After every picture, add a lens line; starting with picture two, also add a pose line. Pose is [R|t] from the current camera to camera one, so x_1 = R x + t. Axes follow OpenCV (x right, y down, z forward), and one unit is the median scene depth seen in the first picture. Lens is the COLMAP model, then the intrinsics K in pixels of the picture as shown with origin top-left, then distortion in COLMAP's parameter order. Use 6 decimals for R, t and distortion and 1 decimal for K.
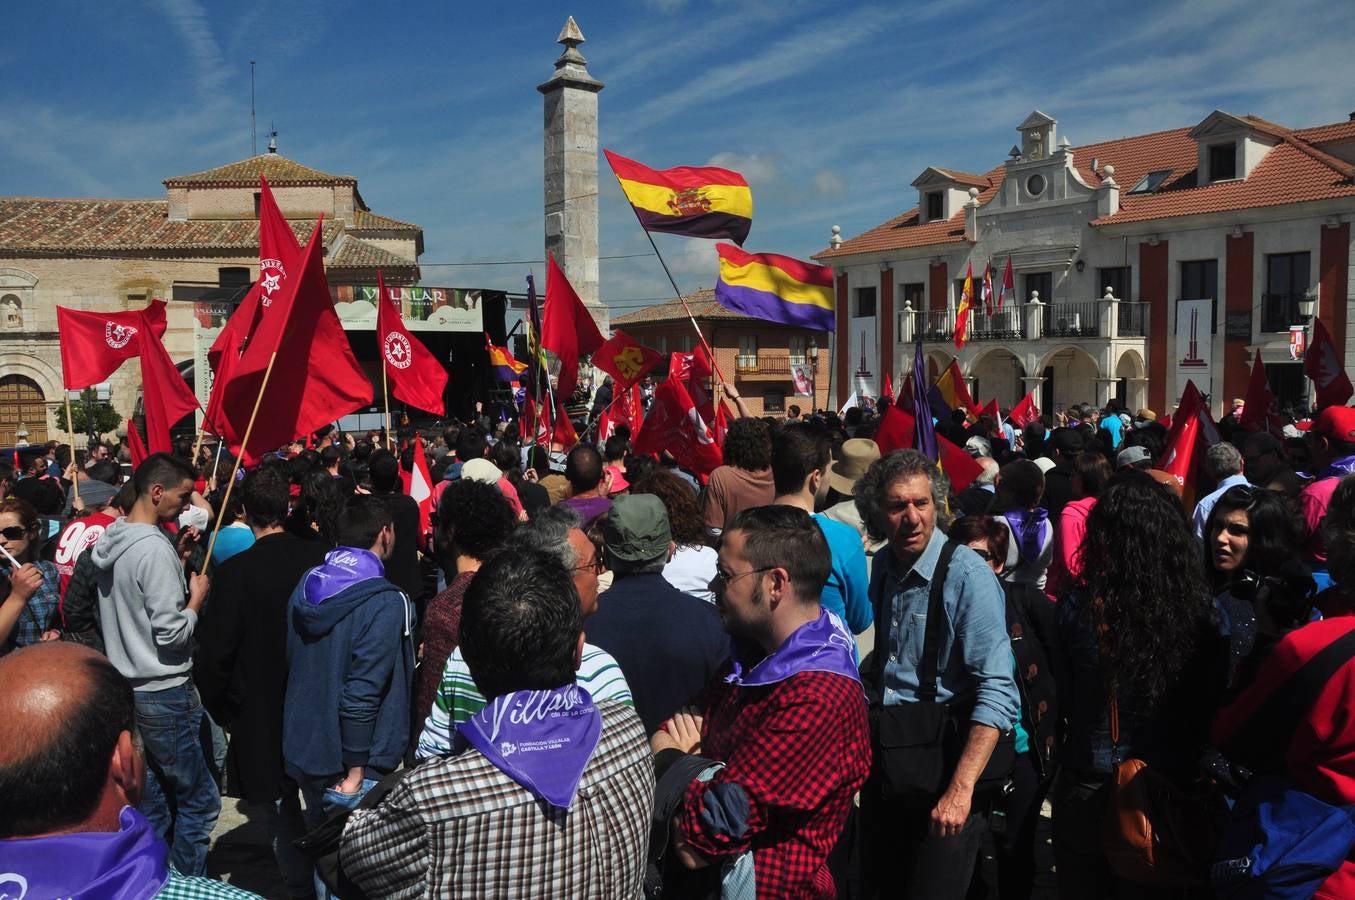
lens RADIAL K [[1047.6, 0, 683.6], [0, 1047.6, 465.7], [0, 0, 1]] dist [-0.168946, 0.116509]
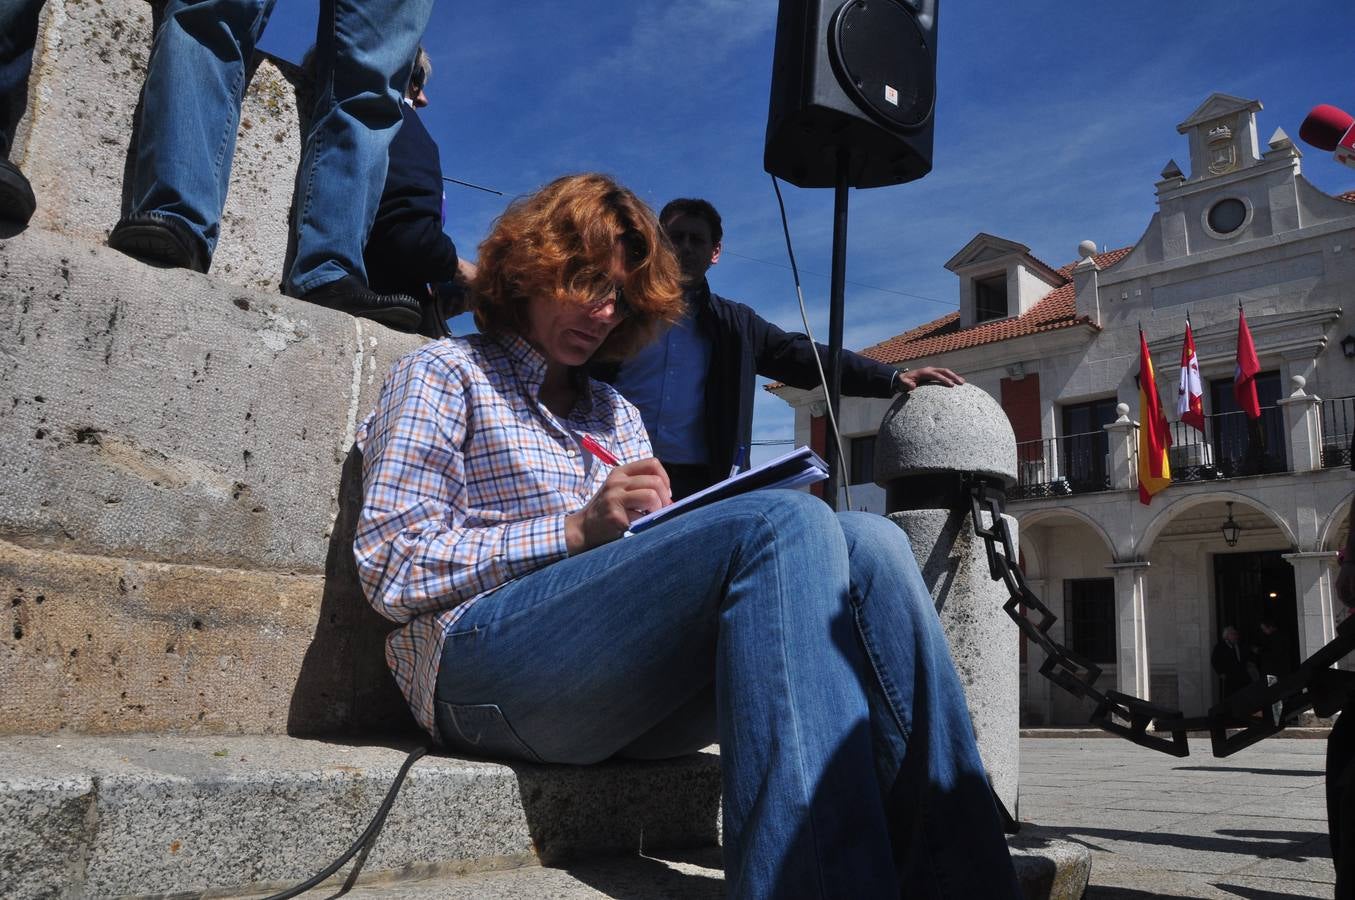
lens RADIAL K [[1053.7, 0, 683.3], [0, 1053.7, 467.2], [0, 0, 1]] dist [-0.166136, 0.119497]
pose [[0.985641, 0.076624, 0.150470, -0.008067], [-0.031294, 0.958567, -0.283145, 0.011275], [-0.165931, 0.274370, 0.947200, 0.489731]]
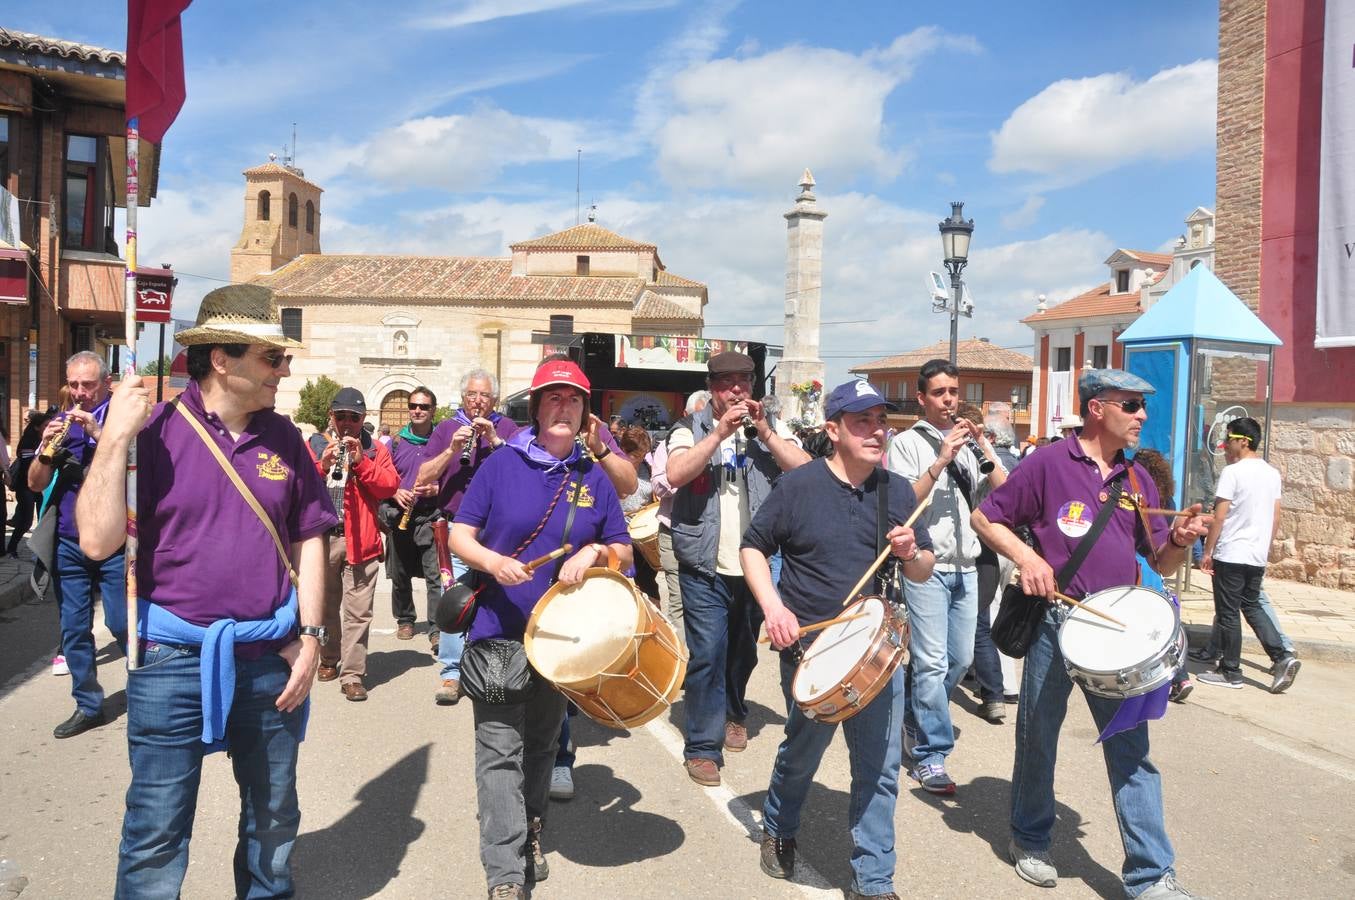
lens RADIAL K [[1047.6, 0, 683.6], [0, 1047.6, 465.7], [0, 0, 1]] dist [-0.168946, 0.116509]
pose [[0.964370, 0.053746, -0.259039, 0.067964], [-0.063006, 0.997632, -0.027574, 0.025865], [0.256943, 0.042912, 0.965473, -0.258395]]
